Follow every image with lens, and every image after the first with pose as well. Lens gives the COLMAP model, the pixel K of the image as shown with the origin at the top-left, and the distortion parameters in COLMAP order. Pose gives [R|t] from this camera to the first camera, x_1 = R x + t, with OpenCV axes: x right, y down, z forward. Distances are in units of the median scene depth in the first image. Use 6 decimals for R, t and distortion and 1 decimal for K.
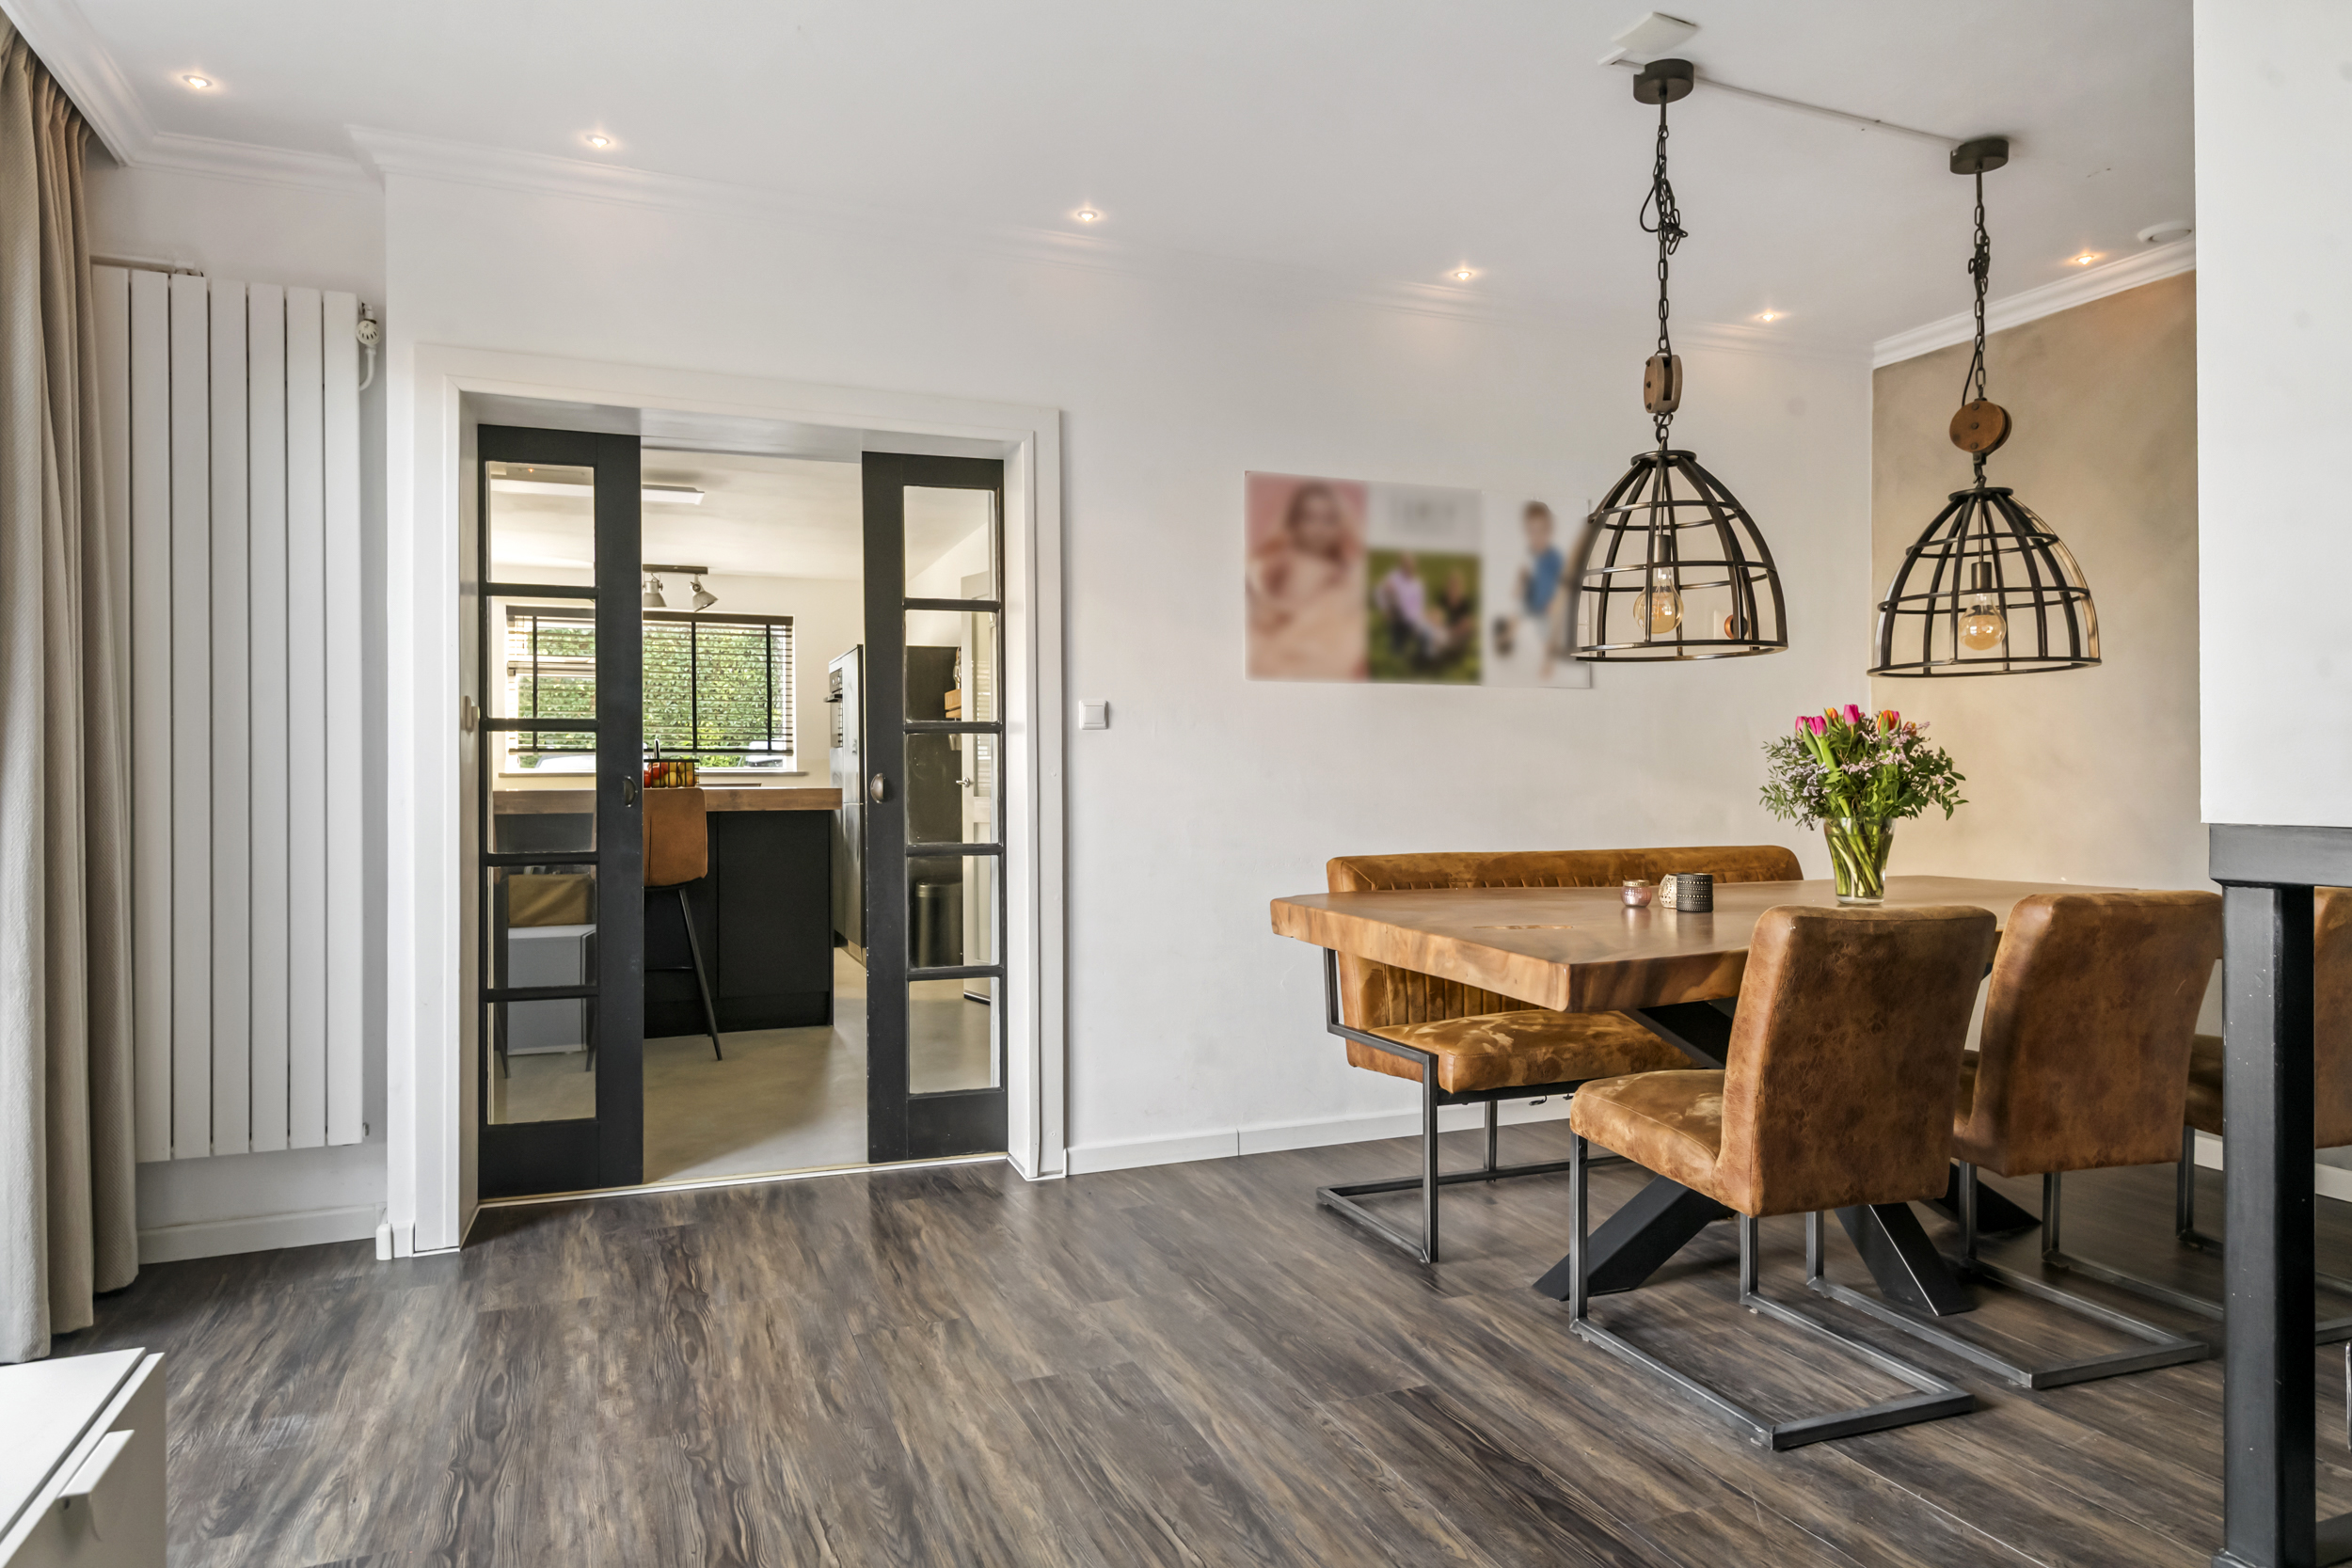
lens RADIAL K [[1471.0, 0, 1193.8], [0, 1471.0, 775.3], [0, 0, 1]] dist [0.025480, -0.015894]
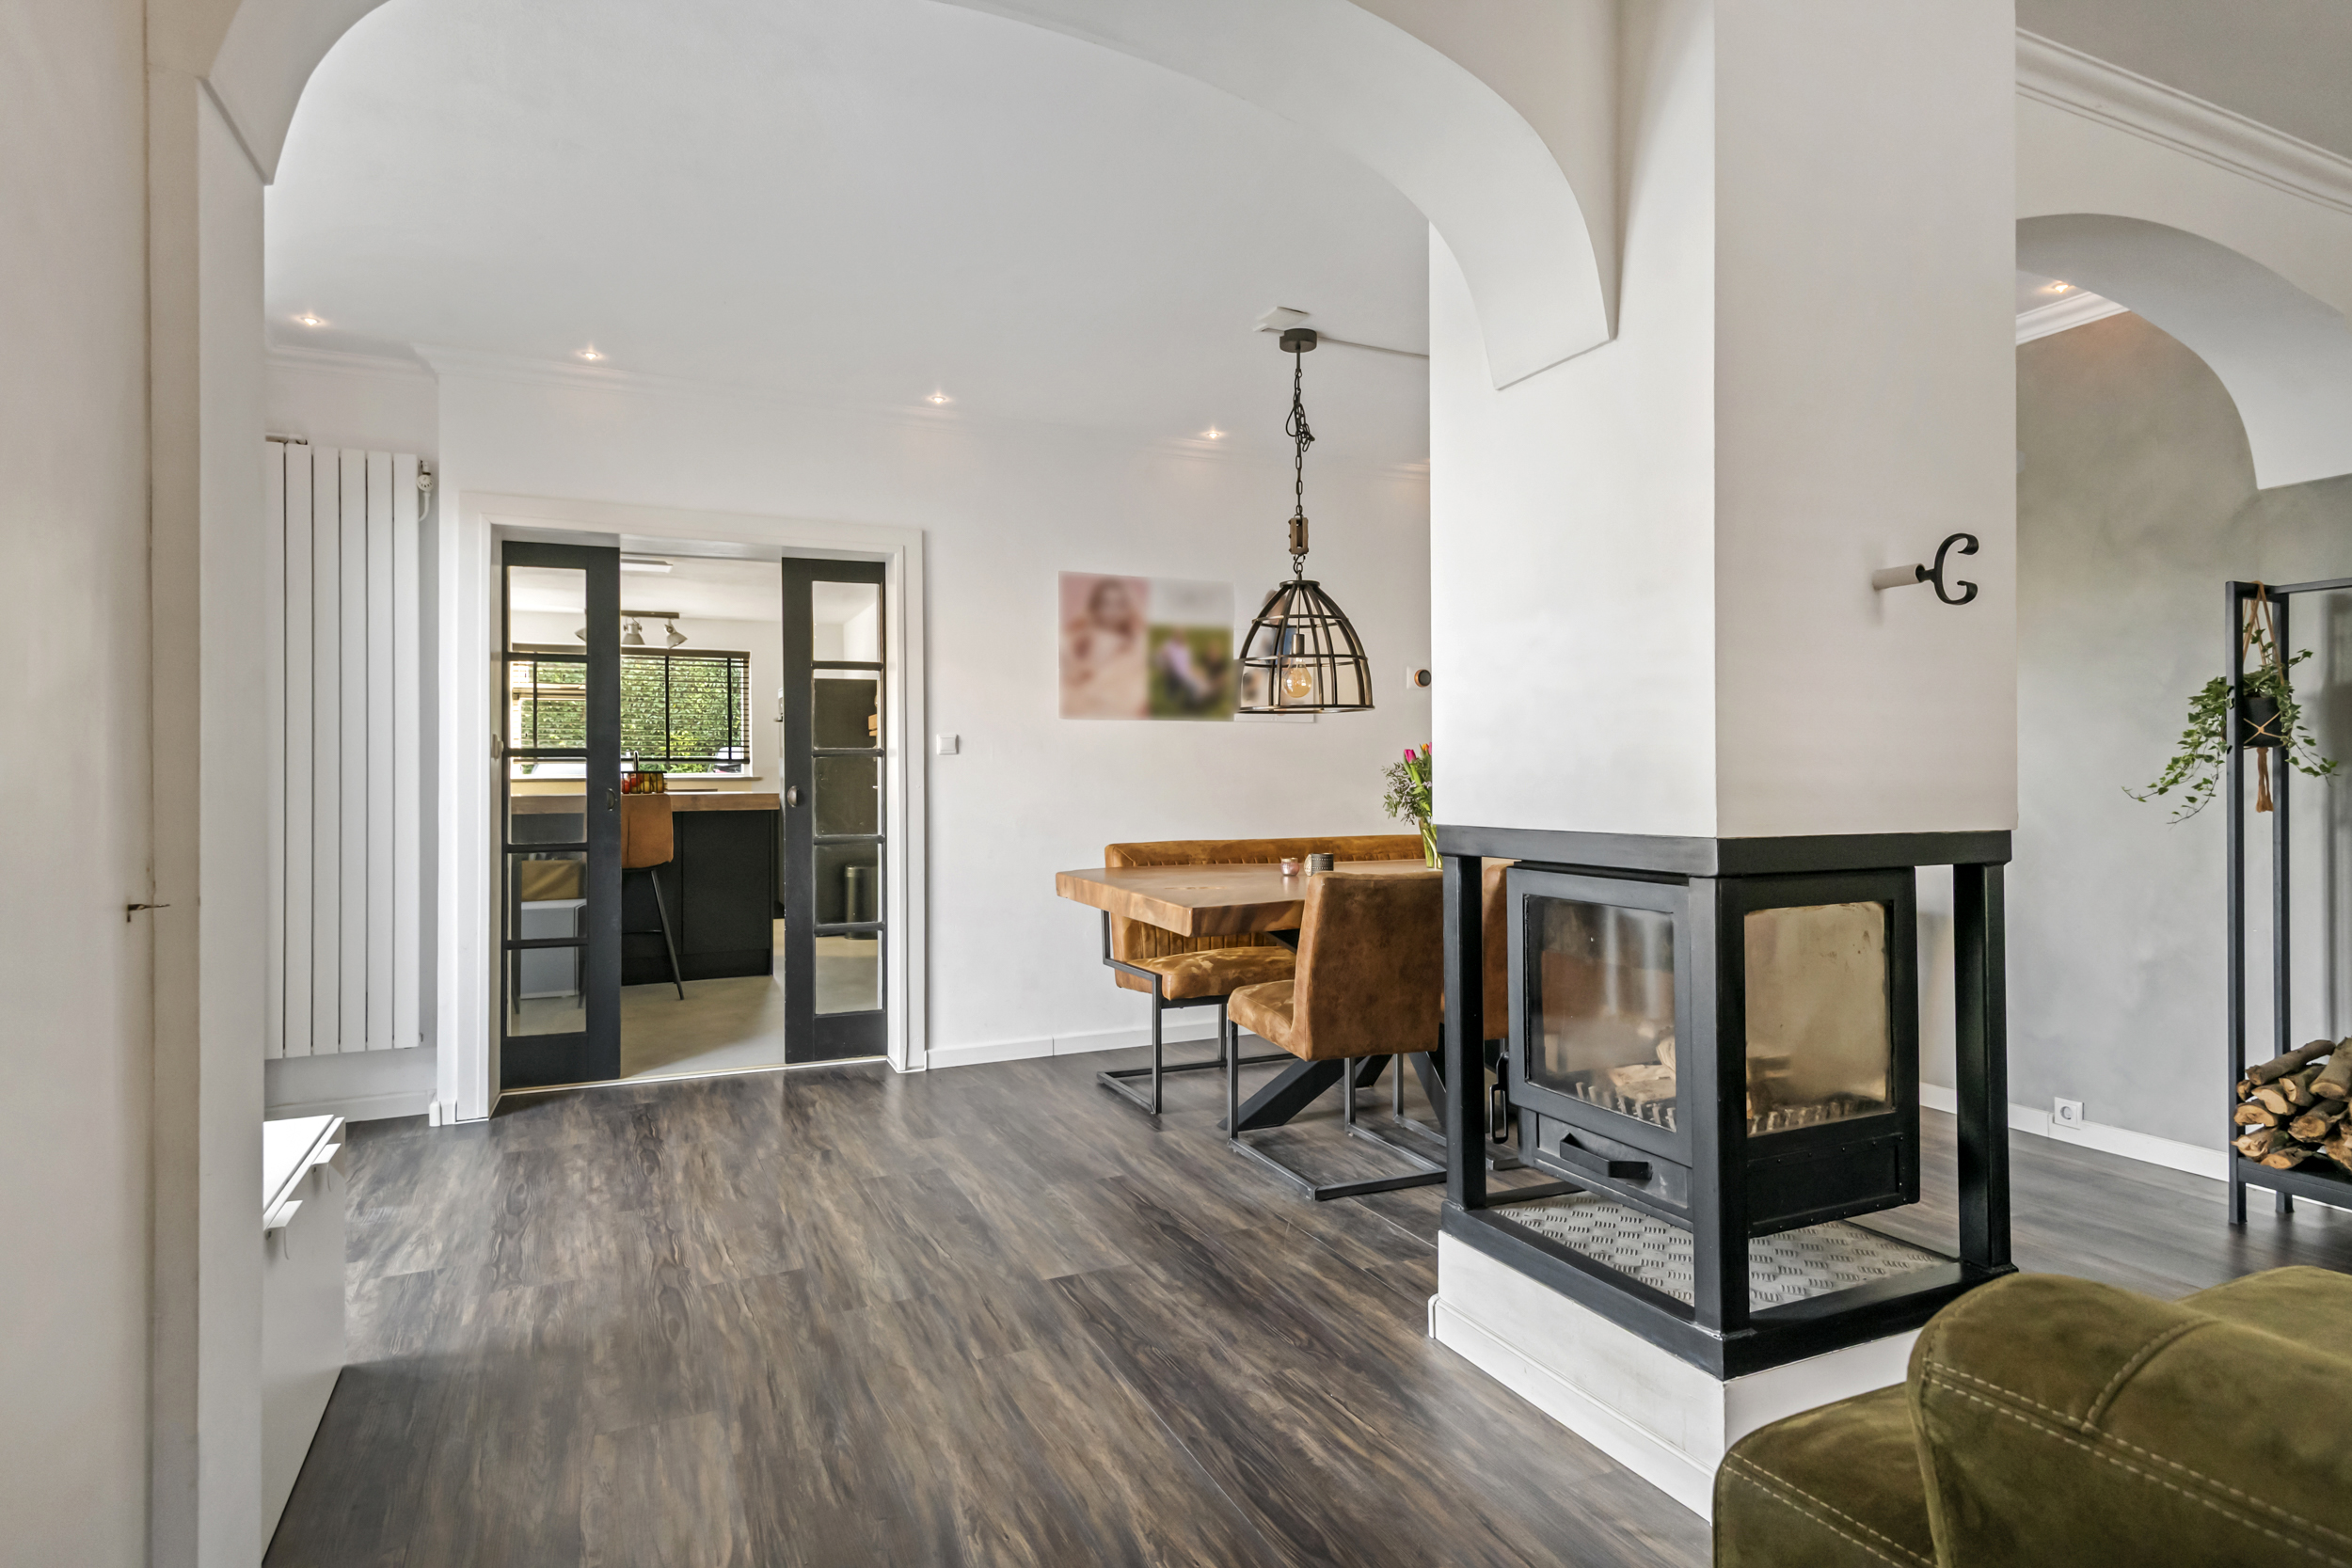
lens RADIAL K [[1296.1, 0, 1198.0], [0, 1296.1, 761.5], [0, 0, 1]] dist [0.030933, -0.018779]
pose [[0.998529, -0.000754, 0.054216, 0.126749], [0.001217, 0.999963, -0.008503, -0.016393], [-0.054208, 0.008557, 0.998493, -0.315408]]
